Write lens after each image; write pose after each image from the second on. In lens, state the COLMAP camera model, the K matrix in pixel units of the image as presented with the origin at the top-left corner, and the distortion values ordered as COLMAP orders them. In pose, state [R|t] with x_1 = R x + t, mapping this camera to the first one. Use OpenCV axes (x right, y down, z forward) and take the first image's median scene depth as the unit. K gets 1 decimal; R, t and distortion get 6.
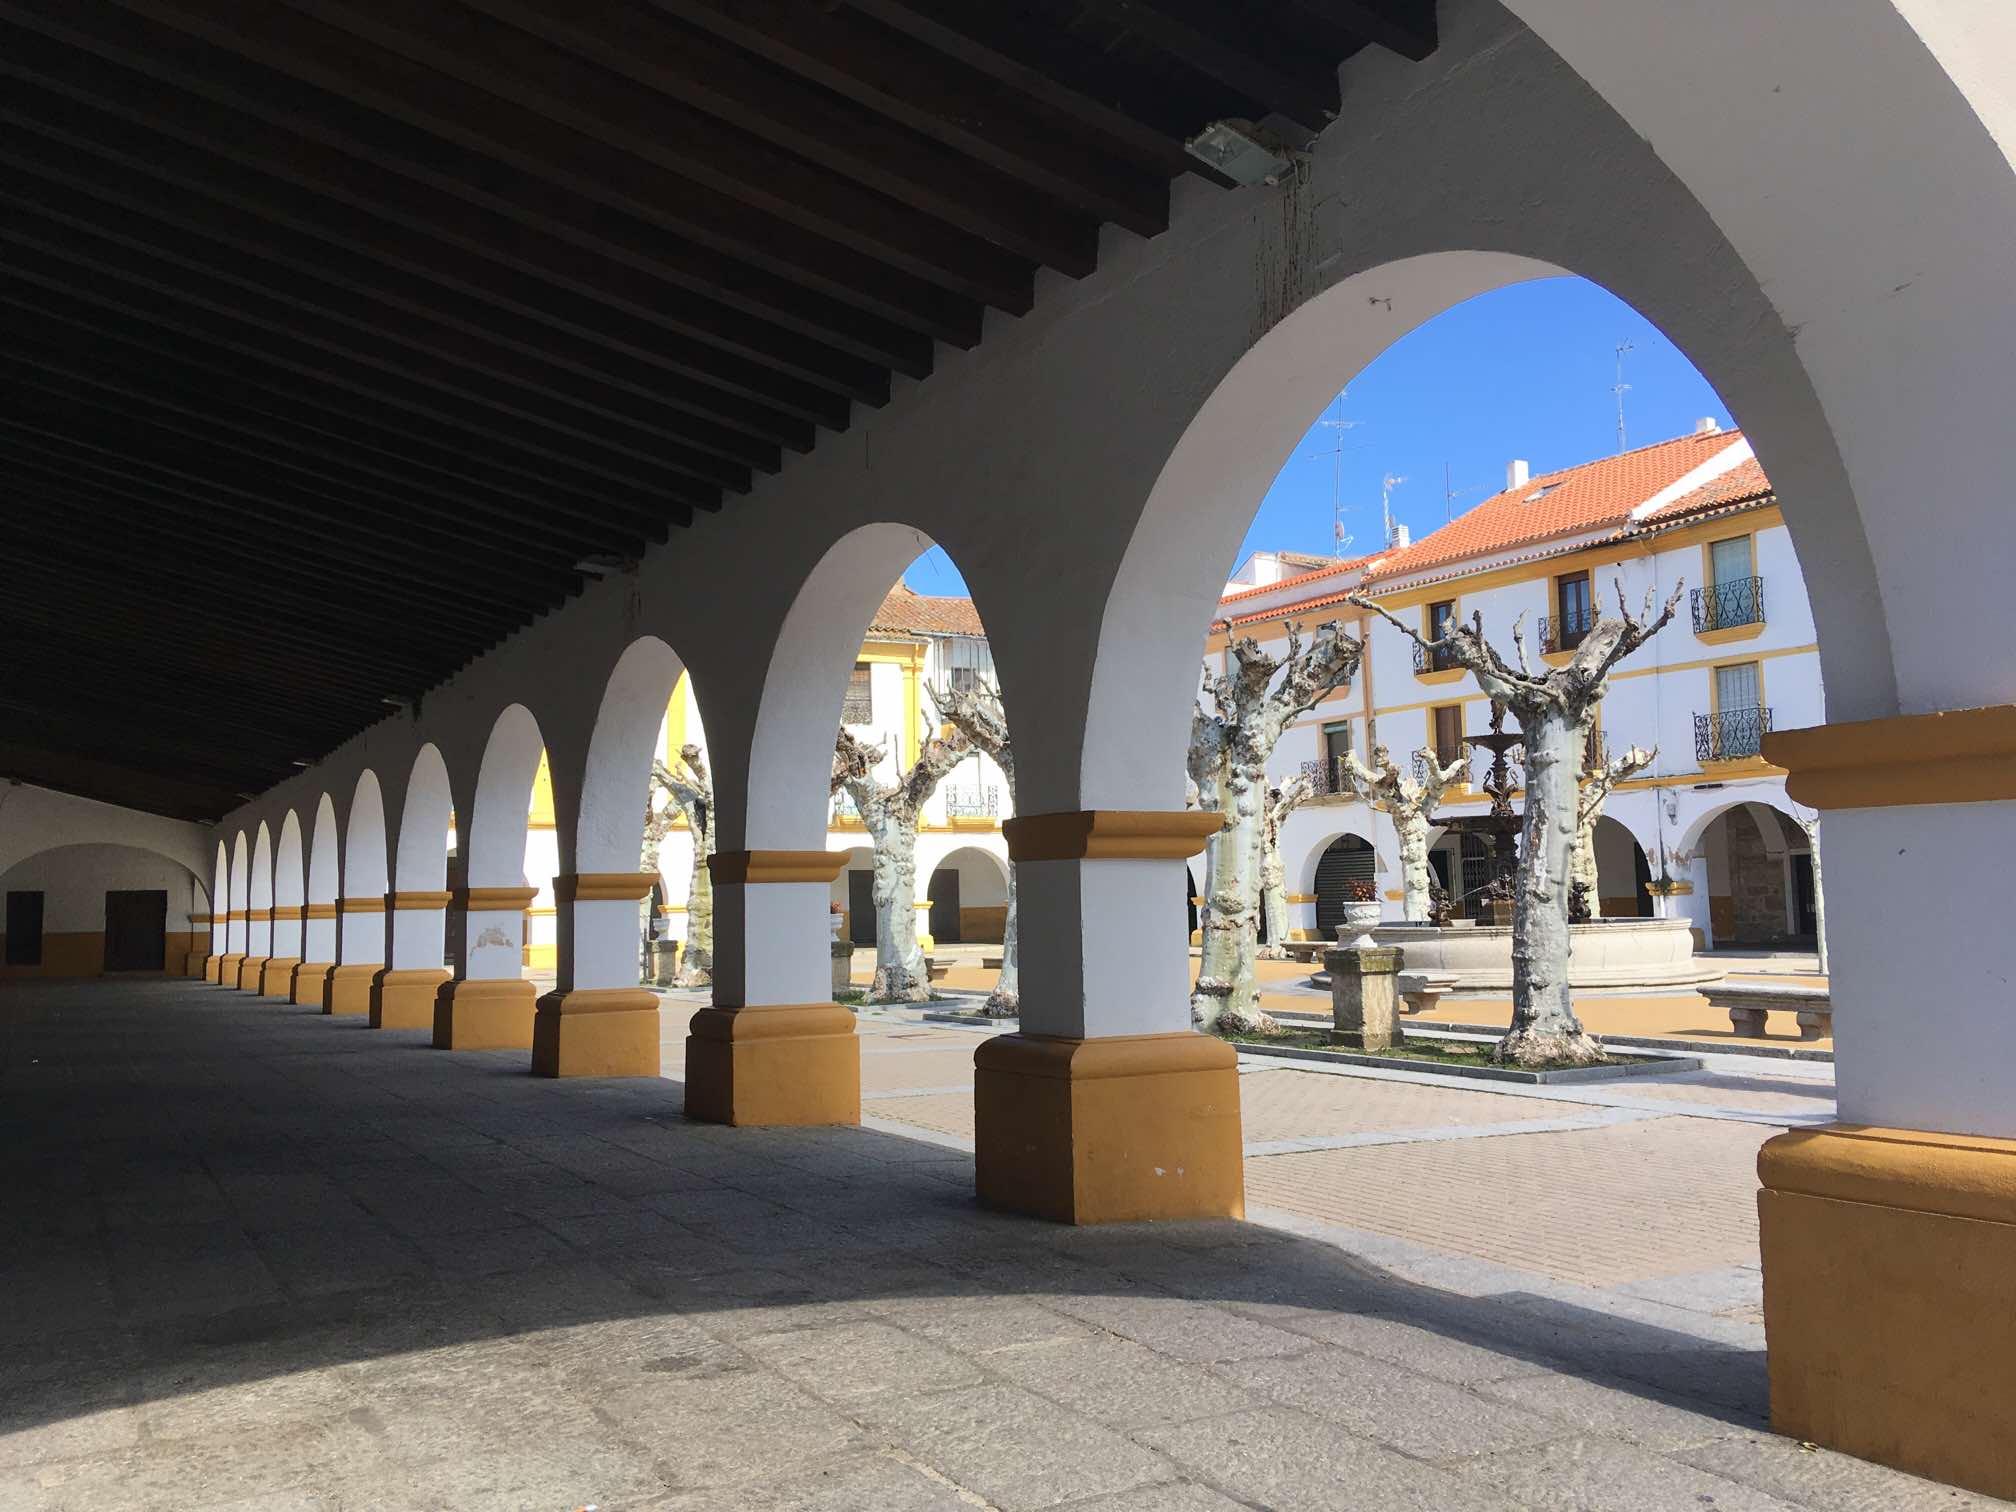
lens RADIAL K [[1732.0, 0, 997.3], [0, 1732.0, 753.7], [0, 0, 1]] dist [0.058001, -0.000431]
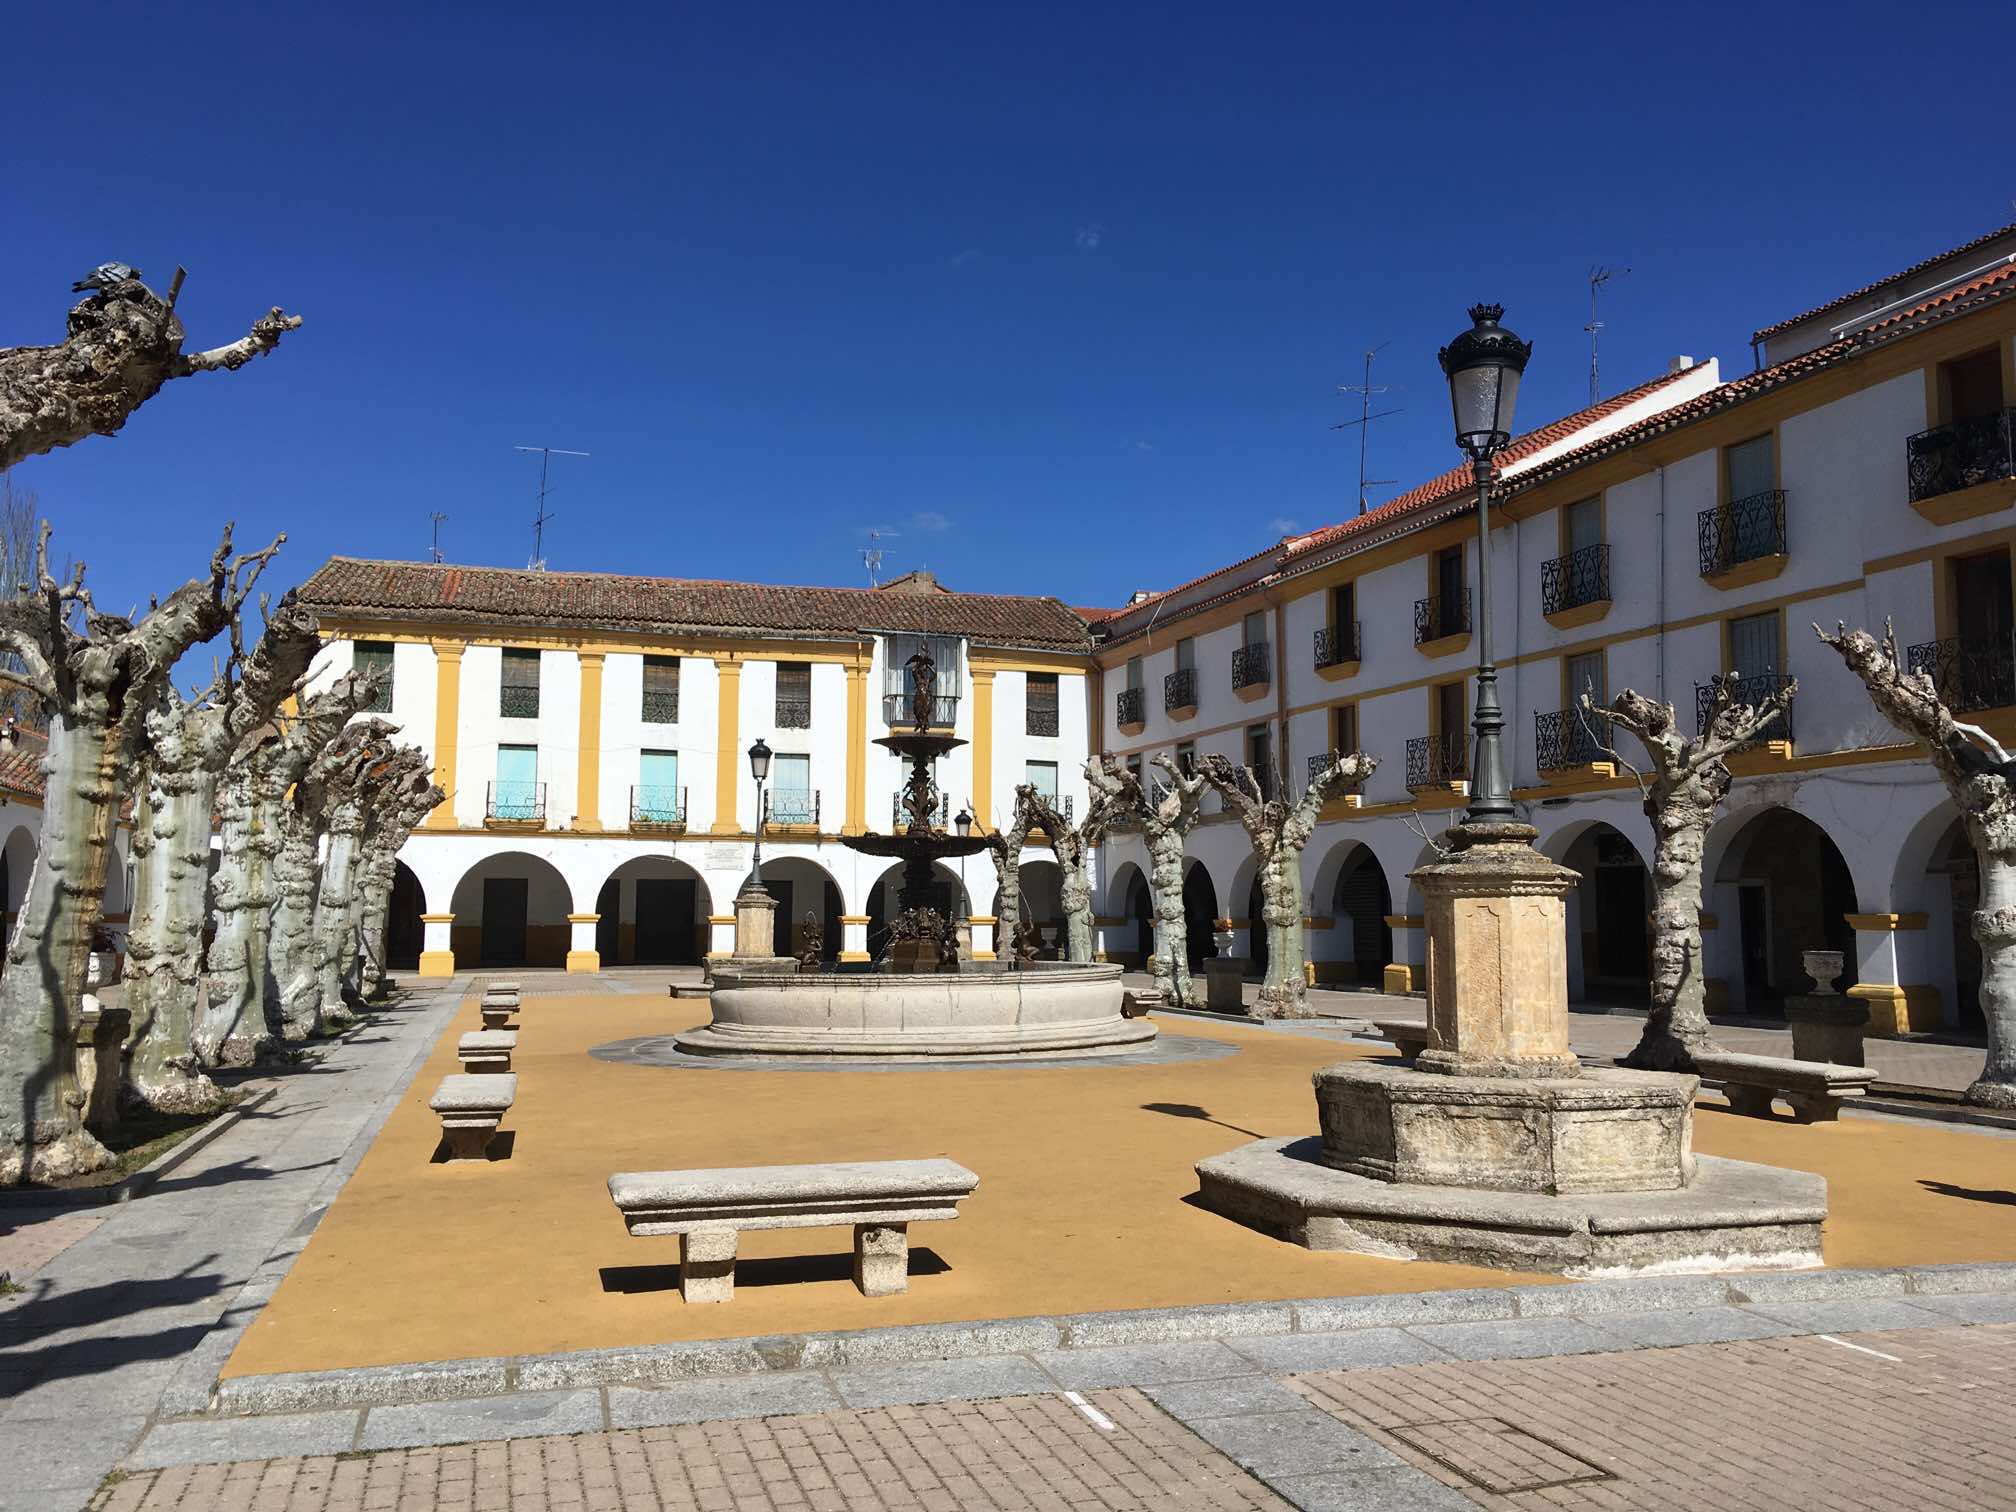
lens RADIAL K [[1732.0, 0, 1011.0], [0, 1732.0, 753.5], [0, 0, 1]] dist [0.058001, -0.000431]
pose [[0.972754, 0.001232, -0.231836, 0.353189], [-0.001950, 0.999994, -0.002867, -0.000920], [0.231831, 0.003241, 0.972751, 0.147042]]
